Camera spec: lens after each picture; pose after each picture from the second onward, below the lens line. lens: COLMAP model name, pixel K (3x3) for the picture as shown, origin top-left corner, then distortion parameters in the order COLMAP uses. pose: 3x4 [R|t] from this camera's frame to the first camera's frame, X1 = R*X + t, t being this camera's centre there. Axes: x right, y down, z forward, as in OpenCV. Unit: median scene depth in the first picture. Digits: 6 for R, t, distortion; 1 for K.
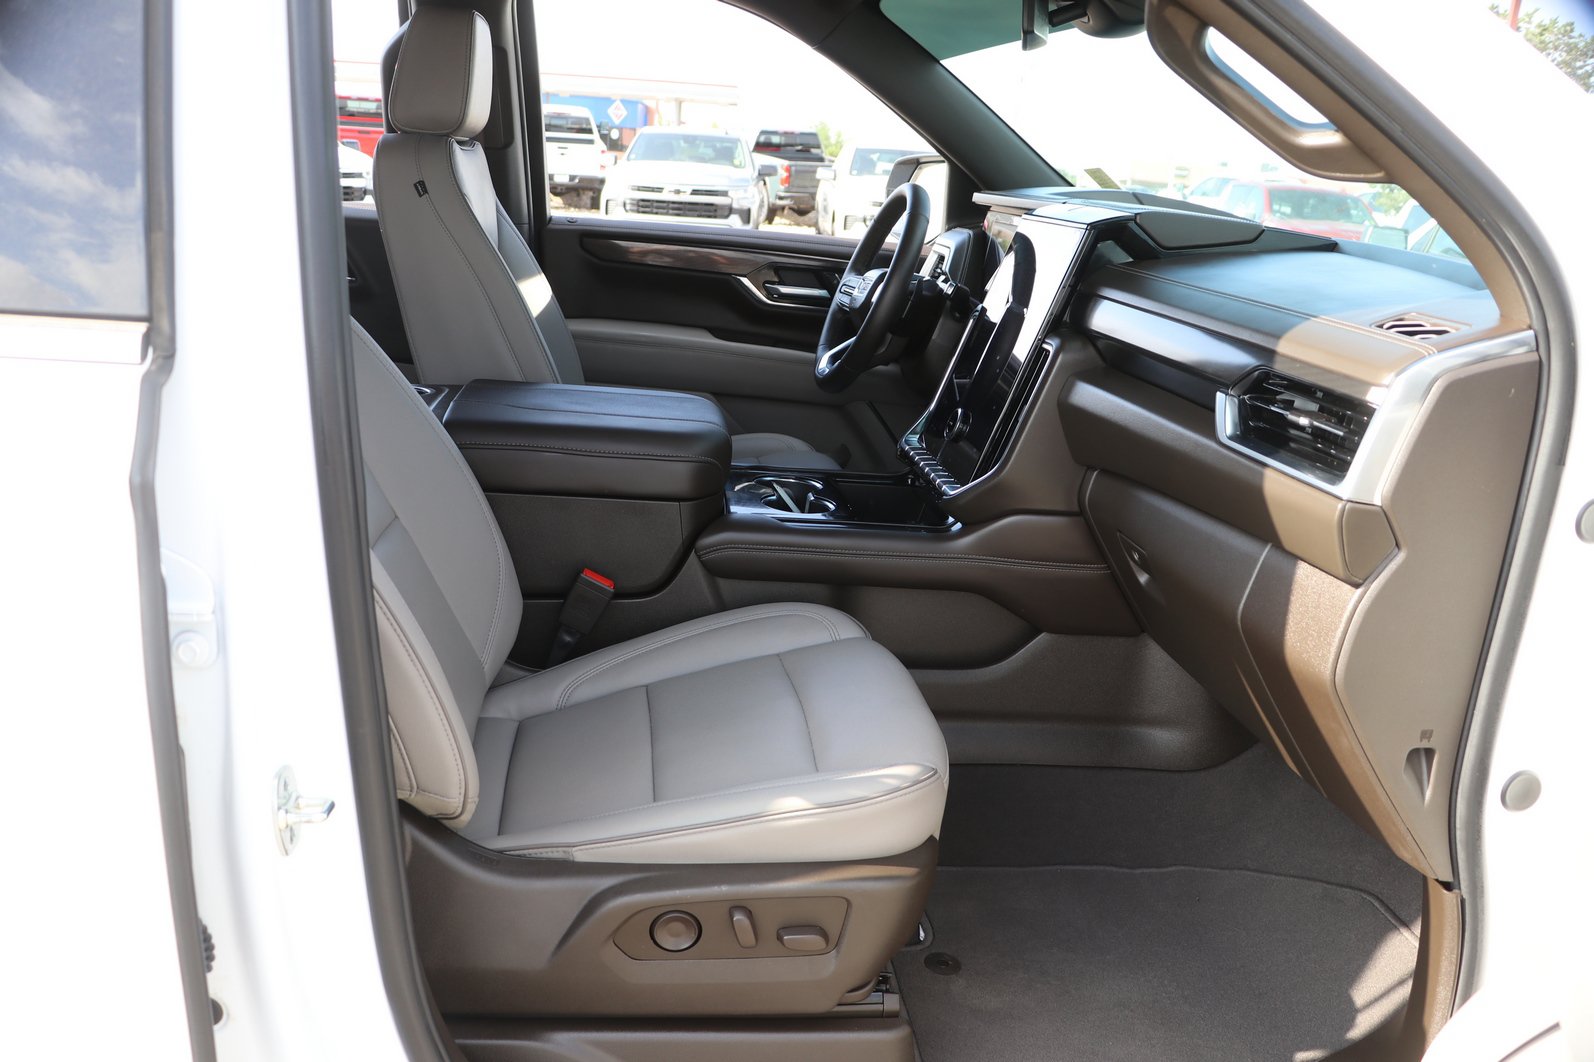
lens RADIAL K [[1339.9, 0, 797.0], [0, 1339.9, 531.0], [0, 0, 1]] dist [-0.156094, 0.001876]
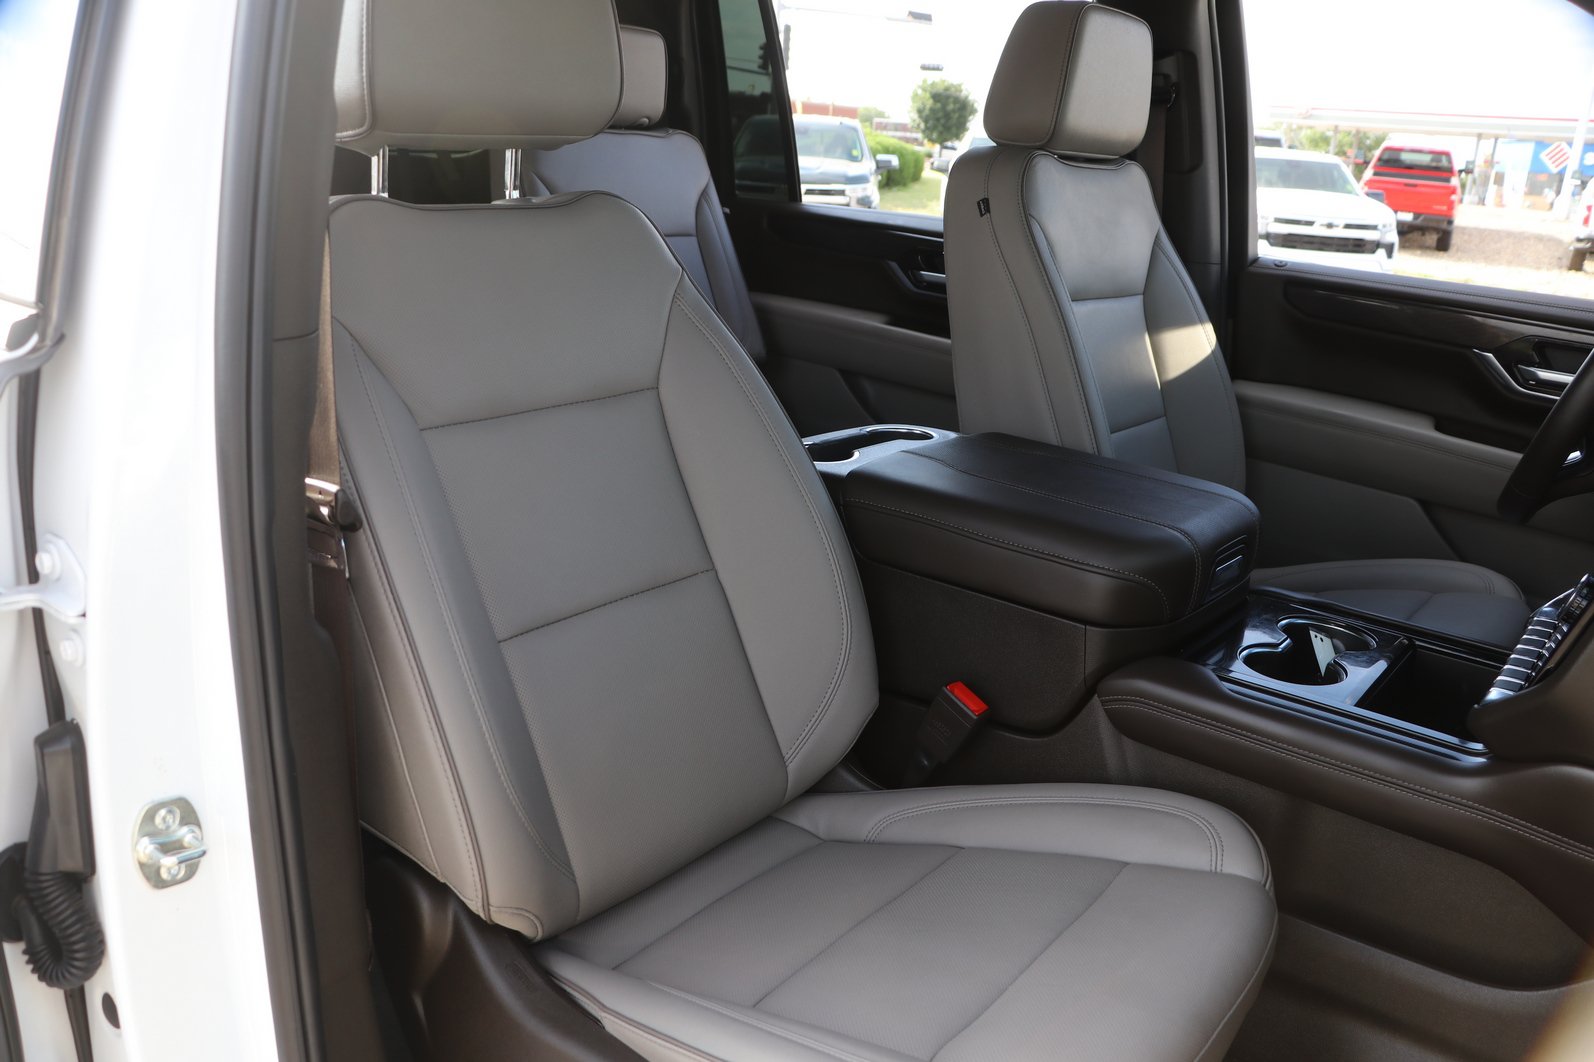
lens RADIAL K [[1339.9, 0, 797.0], [0, 1339.9, 531.0], [0, 0, 1]] dist [-0.156094, 0.001876]
pose [[0.690832, 0.161635, -0.704716, 0.246170], [-0.190540, 0.980936, 0.038203, -0.055255], [0.697457, 0.107885, 0.708460, 0.283439]]
